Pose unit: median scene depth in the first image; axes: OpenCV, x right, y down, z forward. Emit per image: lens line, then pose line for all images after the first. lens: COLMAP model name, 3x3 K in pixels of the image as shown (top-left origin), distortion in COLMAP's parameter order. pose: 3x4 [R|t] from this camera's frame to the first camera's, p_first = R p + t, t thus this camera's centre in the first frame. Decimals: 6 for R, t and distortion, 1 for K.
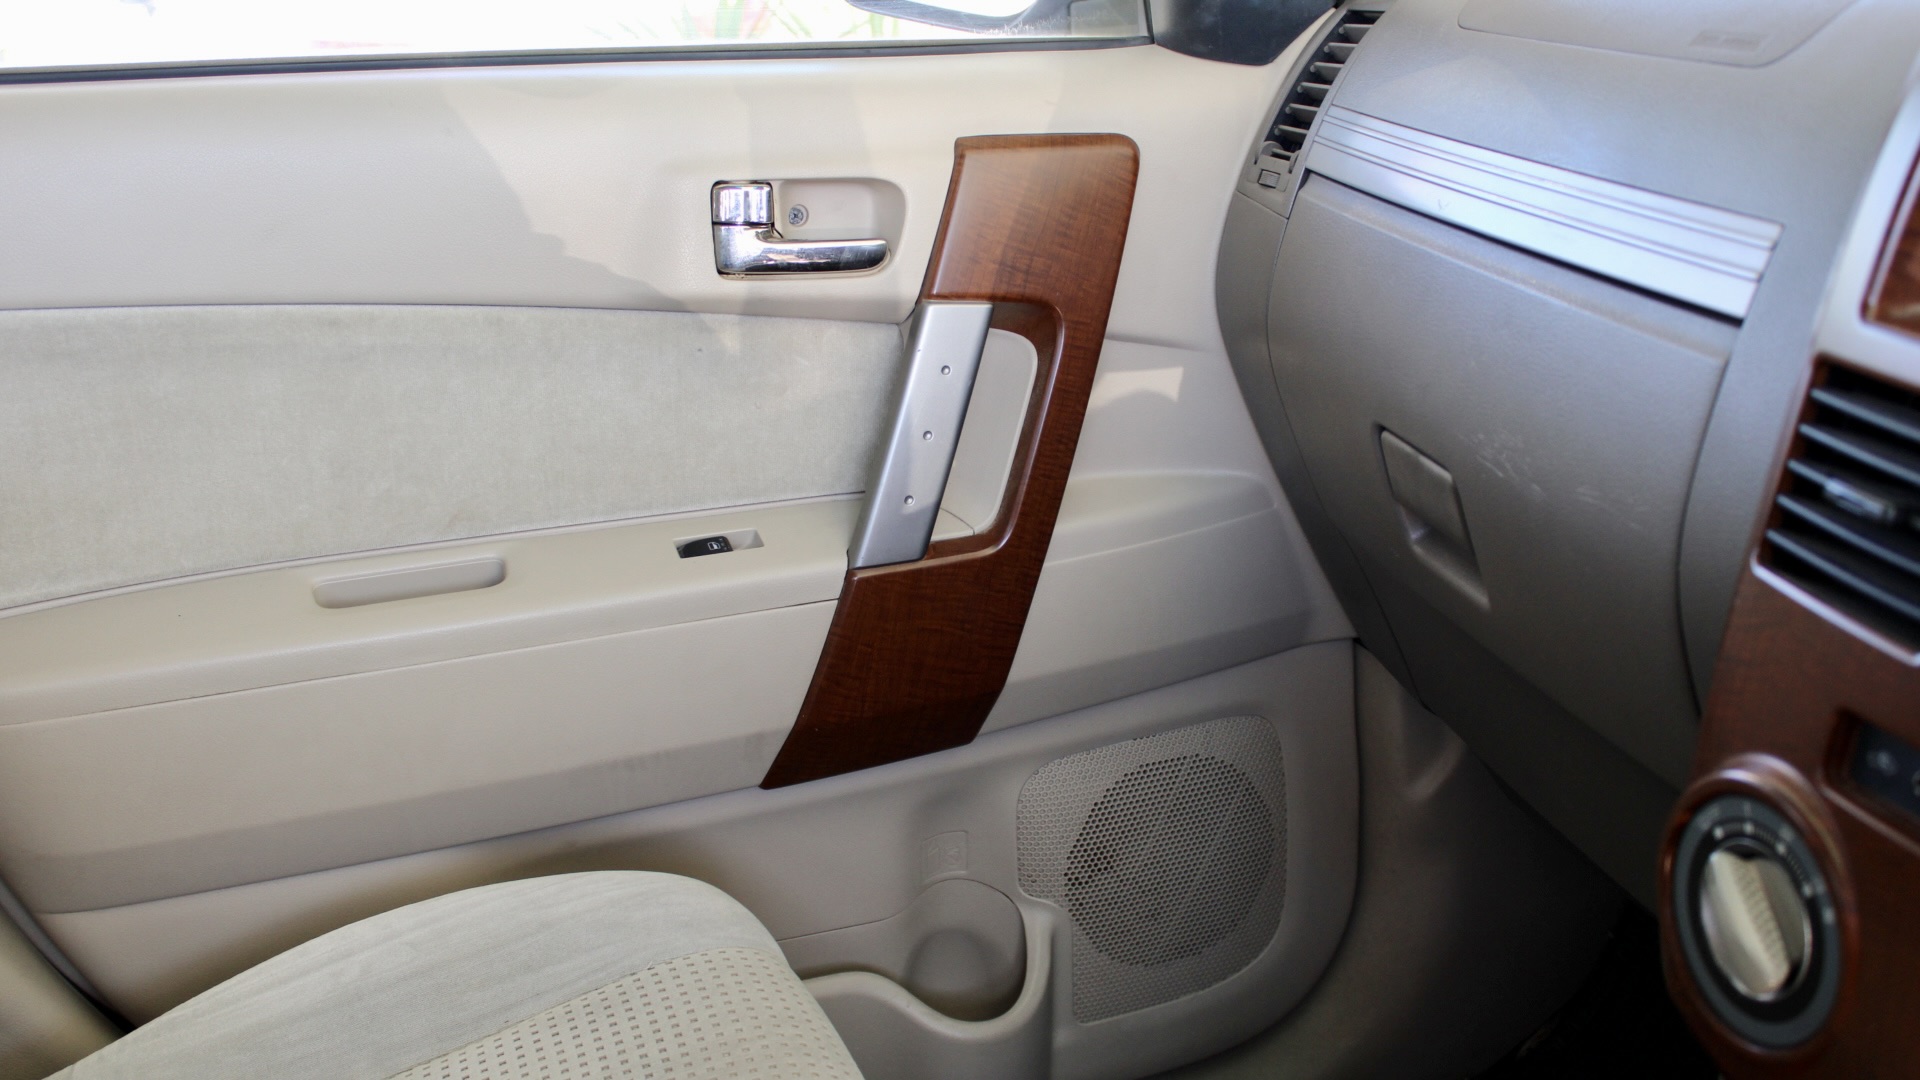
lens RADIAL K [[2028.8, 0, 960.0], [0, 2028.8, 540.0], [0, 0, 1]] dist [-0.121287, 0.133700]
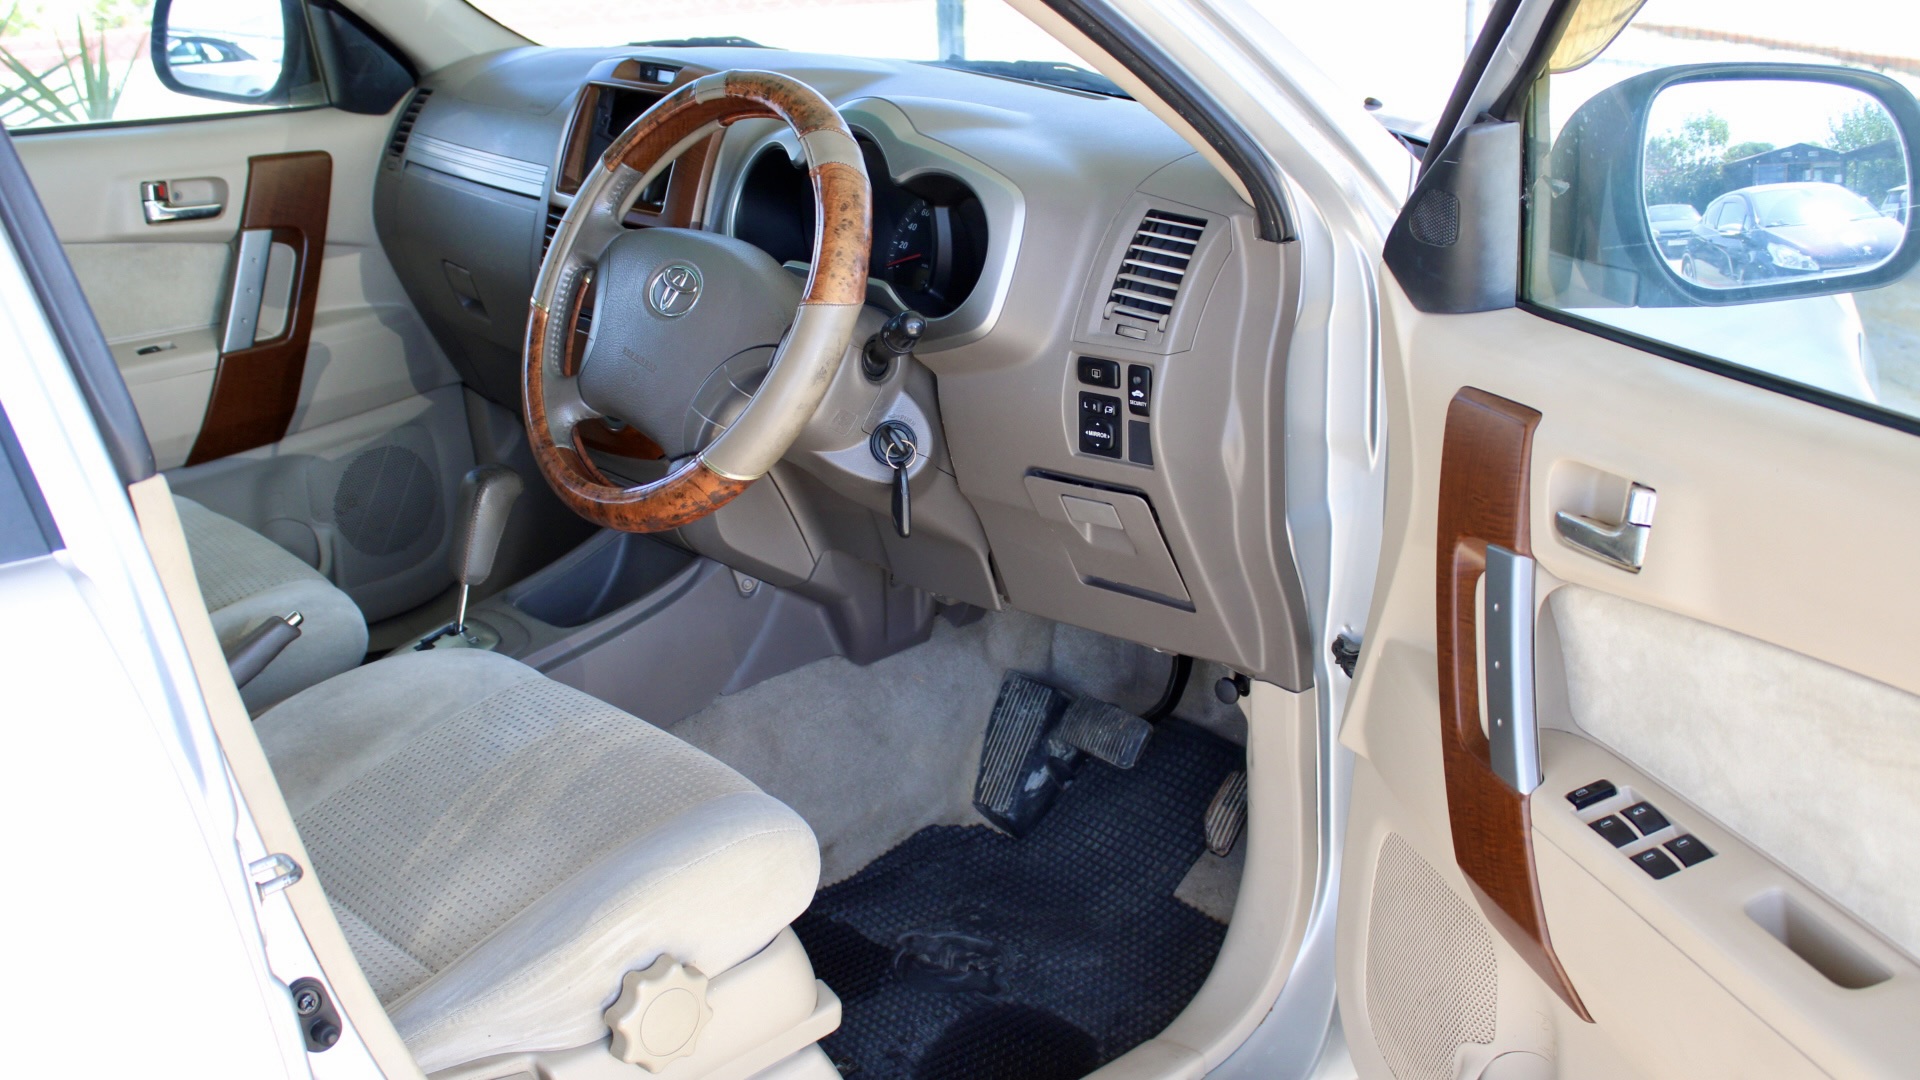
lens RADIAL K [[2458.4, 0, 960.0], [0, 2458.4, 540.0], [0, 0, 1]] dist [-0.024380, 0.004595]
pose [[0.937343, -0.111869, 0.329959, -0.201743], [0.121183, 0.992600, -0.007724, 0.331563], [-0.326653, 0.047226, 0.943964, -1.762499]]
